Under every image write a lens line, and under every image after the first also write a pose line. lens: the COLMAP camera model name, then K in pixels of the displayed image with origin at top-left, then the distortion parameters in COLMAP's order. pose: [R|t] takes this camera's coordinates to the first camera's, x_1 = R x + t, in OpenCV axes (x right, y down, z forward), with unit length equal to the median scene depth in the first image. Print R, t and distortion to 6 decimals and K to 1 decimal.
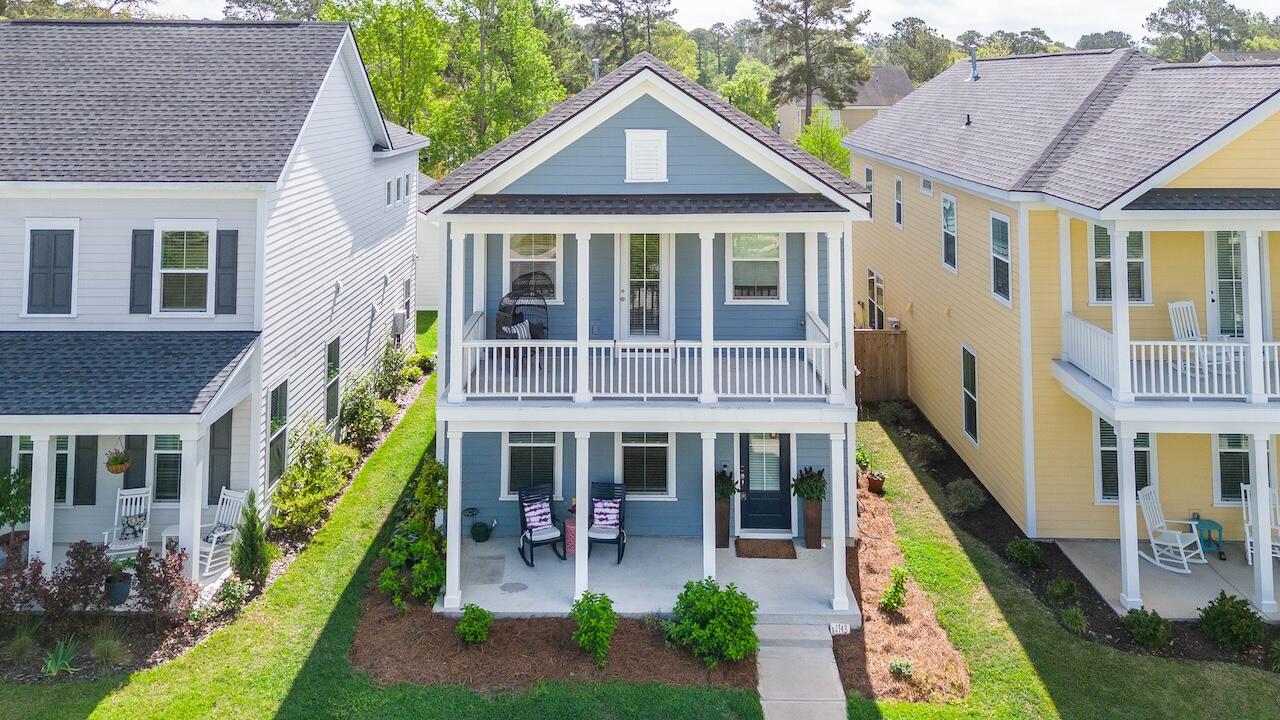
lens RADIAL K [[1017.9, 0, 638.9], [0, 1017.9, 65.1], [0, 0, 1]] dist [0.067288, -0.067916]
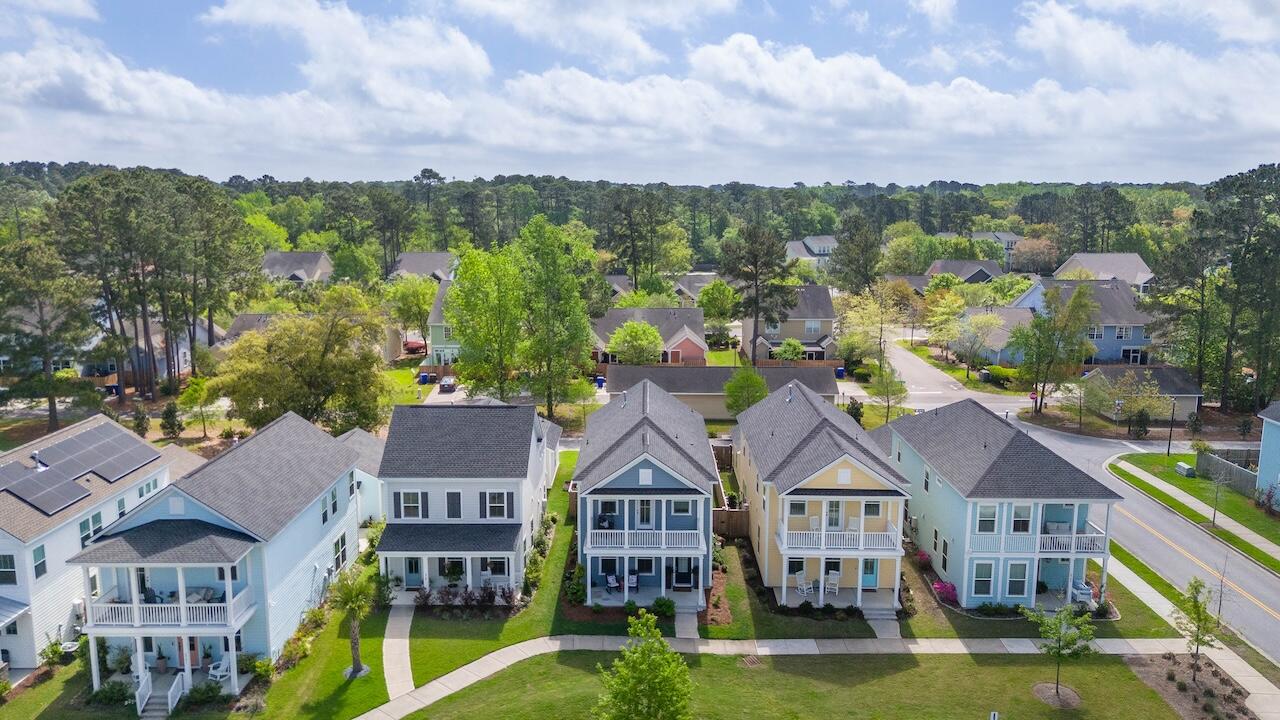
lens RADIAL K [[948.9, 0, 642.6], [0, 948.9, 353.0], [0, 0, 1]] dist [0.081745, -0.090642]
pose [[0.999998, 0.001348, 0.001143, -0.006187], [-0.001532, 0.983600, 0.180357, -0.809626], [-0.000881, -0.180359, 0.983600, -1.833836]]
